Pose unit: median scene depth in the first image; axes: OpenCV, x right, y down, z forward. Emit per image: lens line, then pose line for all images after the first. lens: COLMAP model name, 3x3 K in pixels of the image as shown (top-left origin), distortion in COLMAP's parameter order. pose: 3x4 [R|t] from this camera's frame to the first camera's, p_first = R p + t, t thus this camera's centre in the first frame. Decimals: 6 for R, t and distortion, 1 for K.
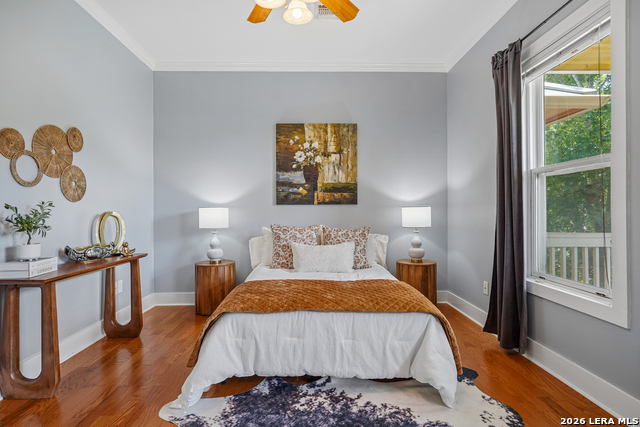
lens RADIAL K [[348.3, 0, 321.2], [0, 348.3, 210.6], [0, 0, 1]] dist [0.005100, 0.000630]
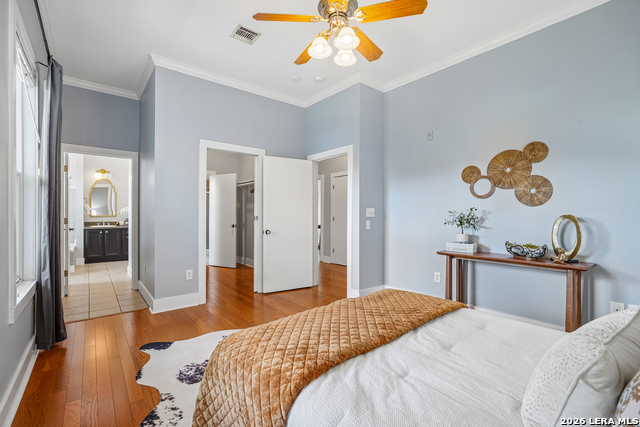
lens RADIAL K [[283.4, 0, 316.6], [0, 283.4, 213.1], [0, 0, 1]] dist [-0.003692, 0.000160]
pose [[-0.798892, -0.002247, -0.601470, 0.280408], [-0.000641, 0.999996, -0.002884, 0.001627], [0.601474, -0.001919, -0.798890, 0.826045]]
